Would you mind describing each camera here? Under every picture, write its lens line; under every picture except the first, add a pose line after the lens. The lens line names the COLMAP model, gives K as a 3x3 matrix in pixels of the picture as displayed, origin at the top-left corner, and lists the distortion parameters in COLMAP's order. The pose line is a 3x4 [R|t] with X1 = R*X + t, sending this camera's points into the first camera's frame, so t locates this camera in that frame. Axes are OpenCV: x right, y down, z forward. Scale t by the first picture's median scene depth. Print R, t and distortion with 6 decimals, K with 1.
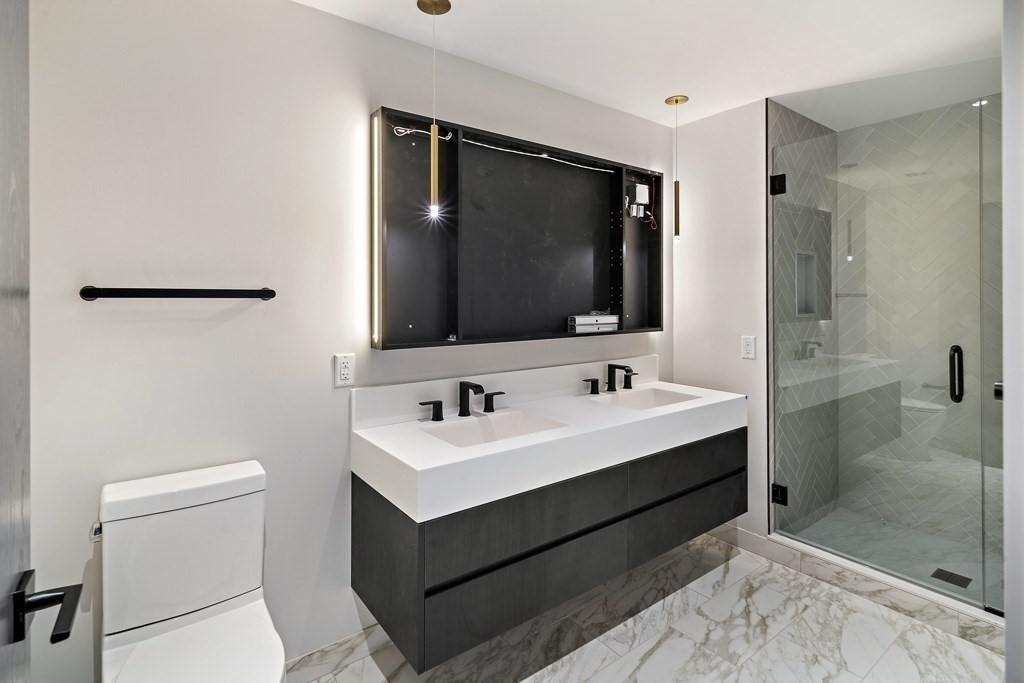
lens RADIAL K [[505.9, 0, 512.1], [0, 505.9, 301.4], [0, 0, 1]] dist [0.001186, -0.000577]
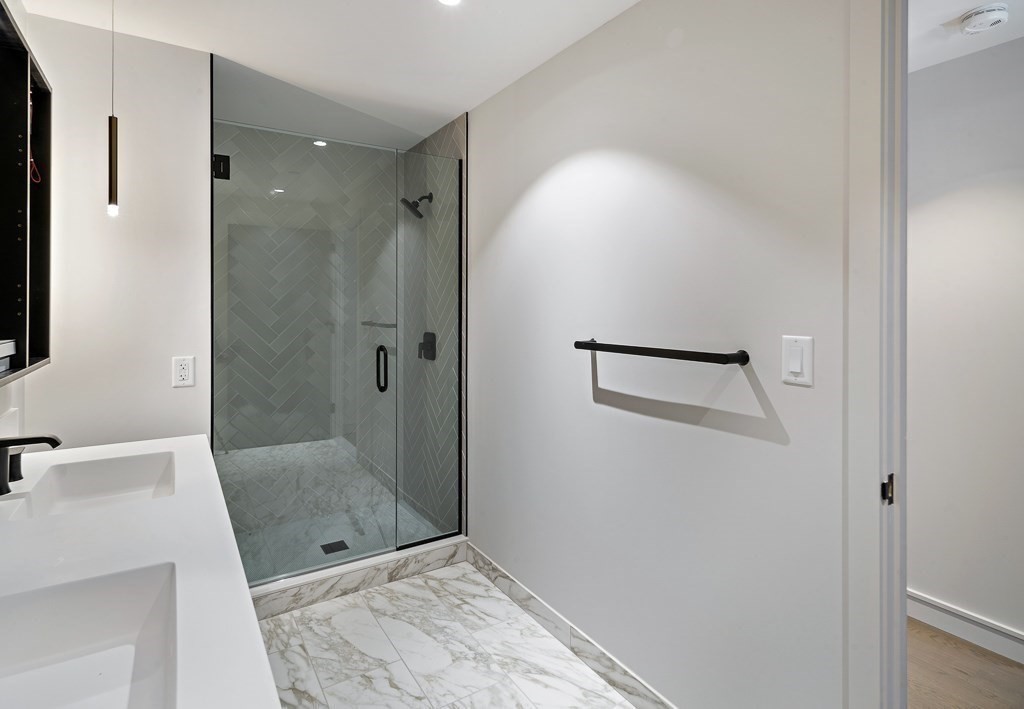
lens RADIAL K [[521.4, 0, 509.7], [0, 521.4, 308.6], [0, 0, 1]] dist [0.000355, 0.000143]
pose [[0.076479, -0.002753, 0.997067, -0.325254], [0.003222, 0.999992, 0.002514, -0.003404], [-0.997066, 0.003020, 0.076487, 0.560722]]
